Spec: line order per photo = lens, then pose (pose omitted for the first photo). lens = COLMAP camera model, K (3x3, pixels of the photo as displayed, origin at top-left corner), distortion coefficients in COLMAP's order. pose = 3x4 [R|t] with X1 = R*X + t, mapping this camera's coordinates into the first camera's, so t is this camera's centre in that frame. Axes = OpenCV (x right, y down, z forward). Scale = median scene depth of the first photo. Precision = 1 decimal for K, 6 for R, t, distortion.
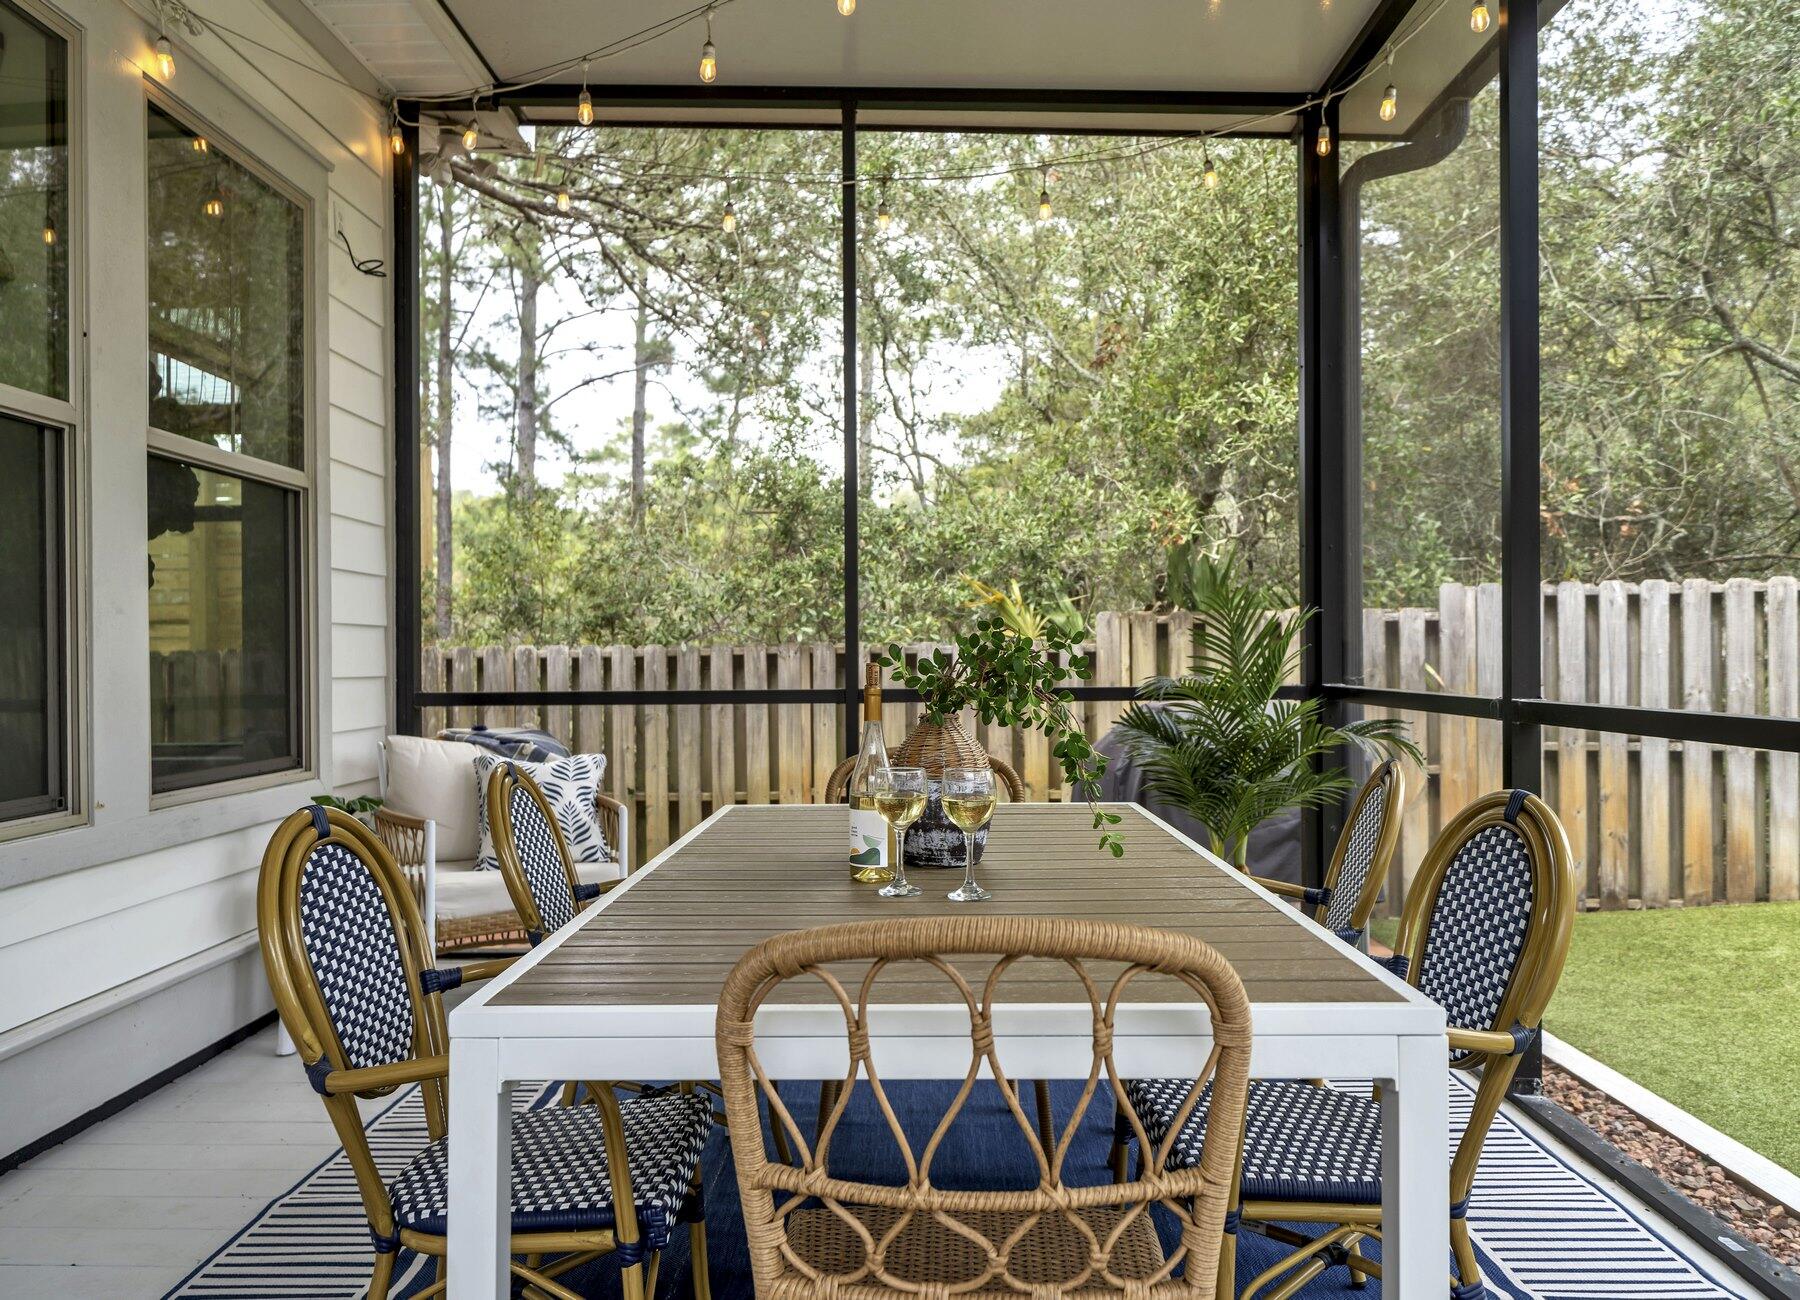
lens RADIAL K [[1230.6, 0, 898.3], [0, 1230.6, 645.7], [0, 0, 1]] dist [0.000229, 0.003961]
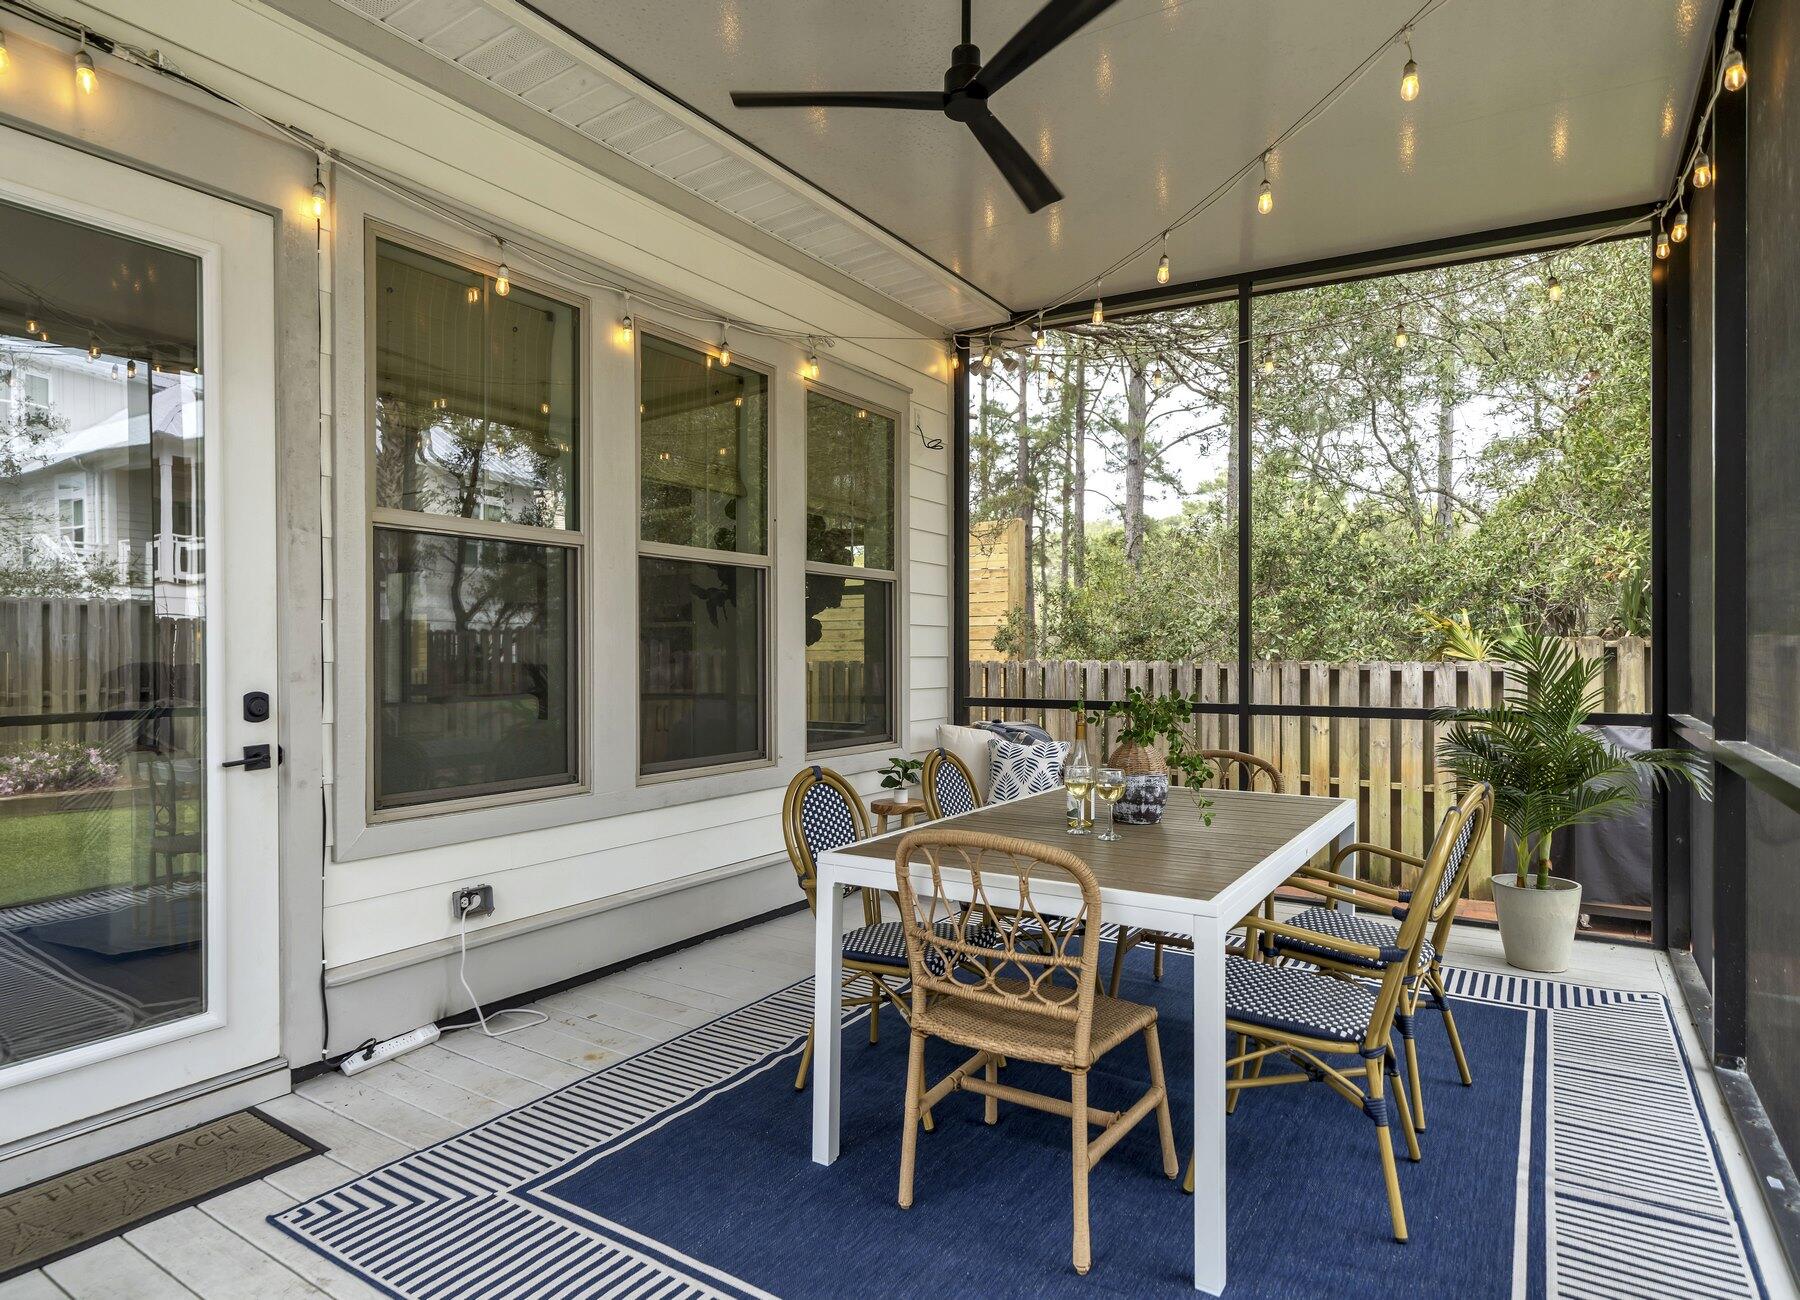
lens RADIAL K [[1001.5, 0, 899.2], [0, 1001.5, 658.8], [0, 0, 1]] dist [0.000282, 0.000098]
pose [[0.853425, 0.012028, -0.521076, 0.229469], [-0.002839, 0.999826, 0.018429, -0.038163], [0.521207, -0.014249, 0.853311, -0.180965]]
